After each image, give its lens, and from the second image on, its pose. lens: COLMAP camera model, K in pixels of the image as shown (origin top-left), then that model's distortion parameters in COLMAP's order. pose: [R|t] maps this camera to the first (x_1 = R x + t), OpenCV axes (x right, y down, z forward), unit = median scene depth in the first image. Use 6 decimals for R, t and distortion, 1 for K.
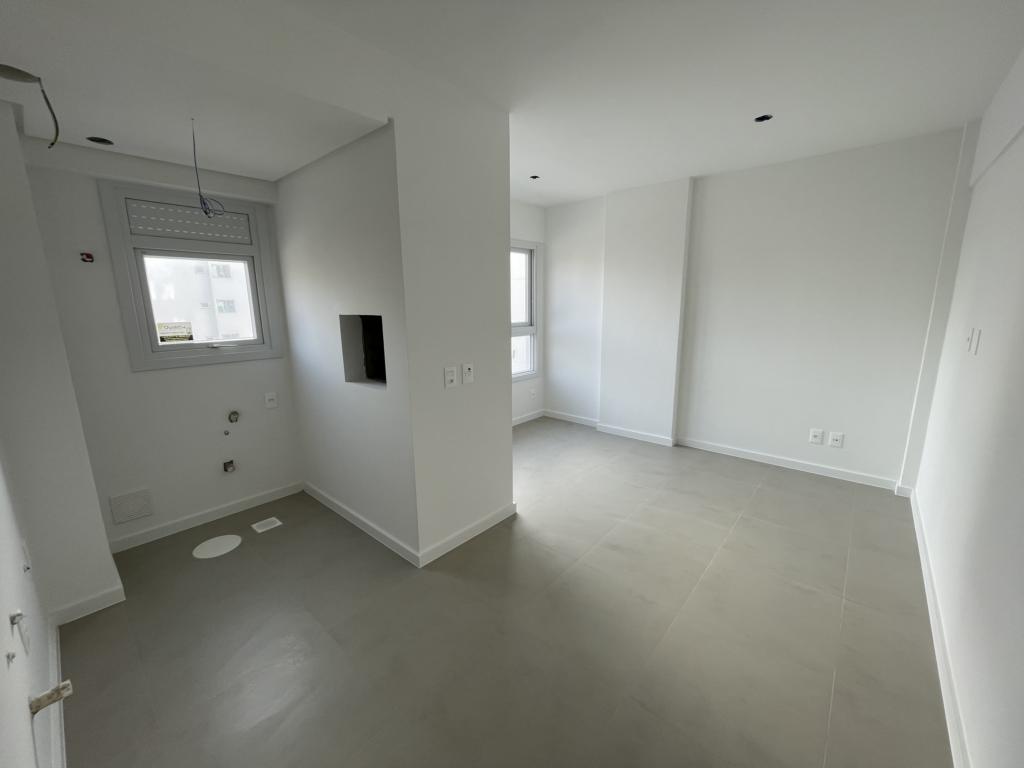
lens RADIAL K [[410.3, 0, 511.8], [0, 410.3, 384.1], [0, 0, 1]] dist [-0.004387, 0.000605]
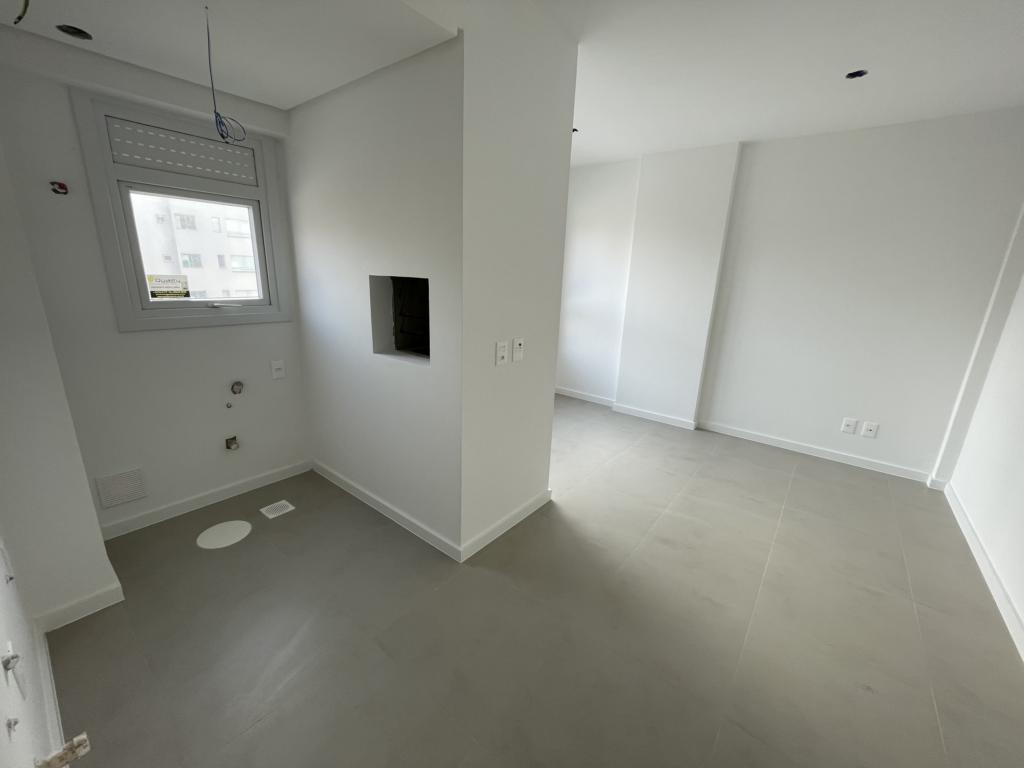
lens RADIAL K [[410.3, 0, 512.0], [0, 410.3, 384.4], [0, 0, 1]] dist [-0.004387, 0.000605]
pose [[0.997828, 0.033465, 0.056735, -0.158102], [-0.037412, 0.996845, 0.069997, -0.011493], [-0.054214, -0.071968, 0.995932, 0.106434]]
